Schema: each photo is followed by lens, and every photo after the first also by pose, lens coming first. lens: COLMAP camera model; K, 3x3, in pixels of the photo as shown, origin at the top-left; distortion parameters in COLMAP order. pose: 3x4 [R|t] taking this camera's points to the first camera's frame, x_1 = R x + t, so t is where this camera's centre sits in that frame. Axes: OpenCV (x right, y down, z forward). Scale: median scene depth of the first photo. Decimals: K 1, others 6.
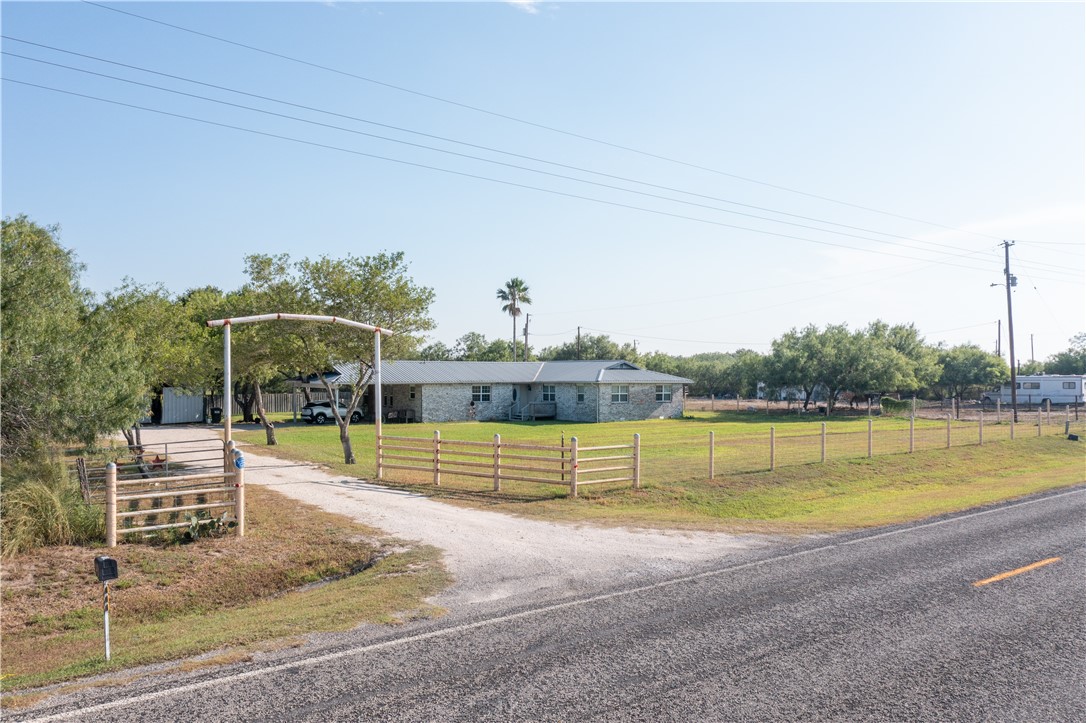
lens RADIAL K [[867.8, 0, 539.7], [0, 867.8, 365.5], [0, 0, 1]] dist [-0.003982, 0.000325]
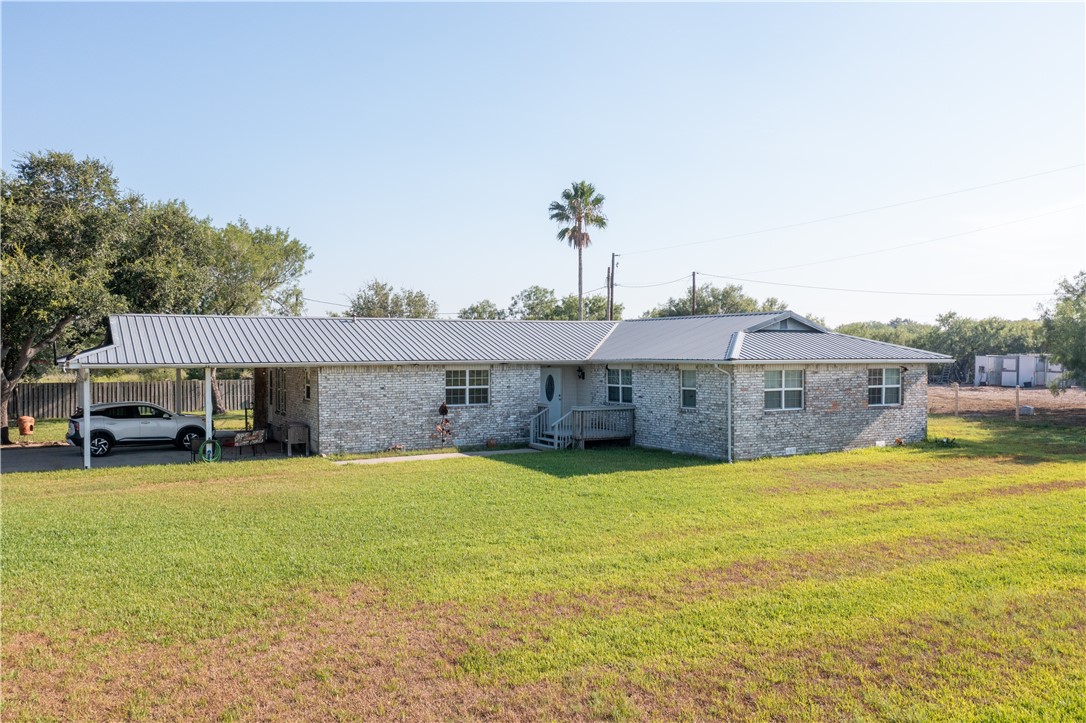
lens RADIAL K [[867.8, 0, 530.9], [0, 867.8, 327.2], [0, 0, 1]] dist [-0.003982, 0.000325]
pose [[0.988953, -0.007548, -0.148035, 0.032572], [0.005120, 0.999846, -0.016779, 0.008677], [0.148138, 0.015836, 0.988840, 0.544036]]
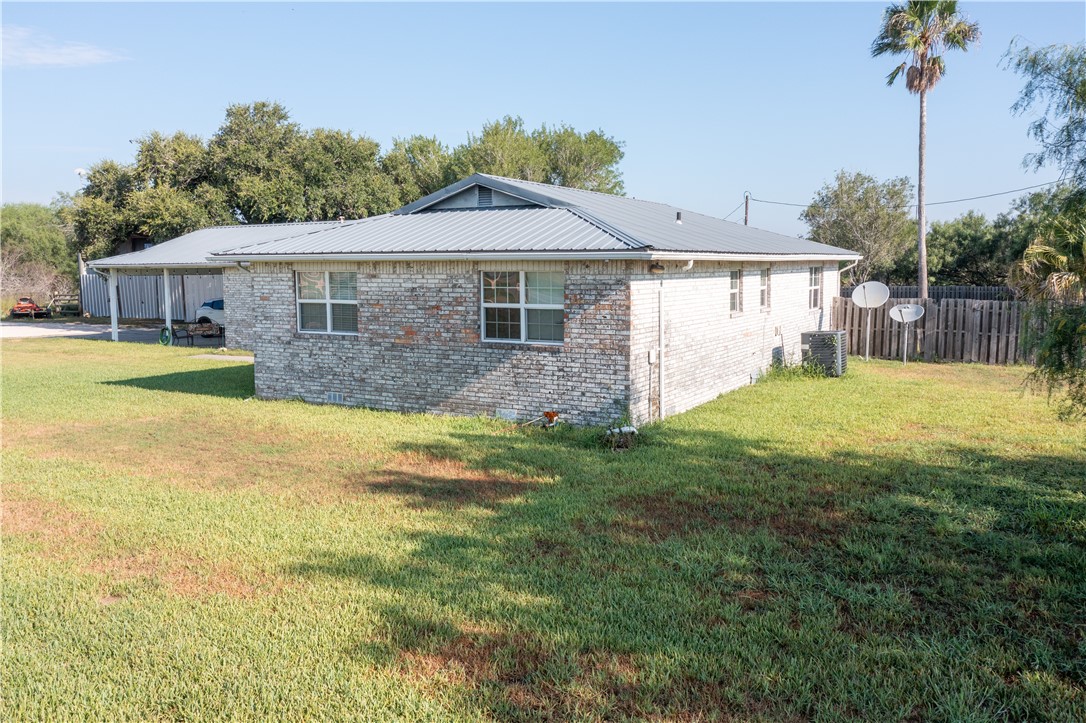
lens RADIAL K [[867.8, 0, 543.7], [0, 867.8, 359.9], [0, 0, 1]] dist [-0.003982, 0.000325]
pose [[0.366409, 0.092700, -0.925825, 0.348262], [0.013894, 0.994369, 0.105062, 0.022231], [0.930350, -0.051359, 0.363057, 0.919421]]
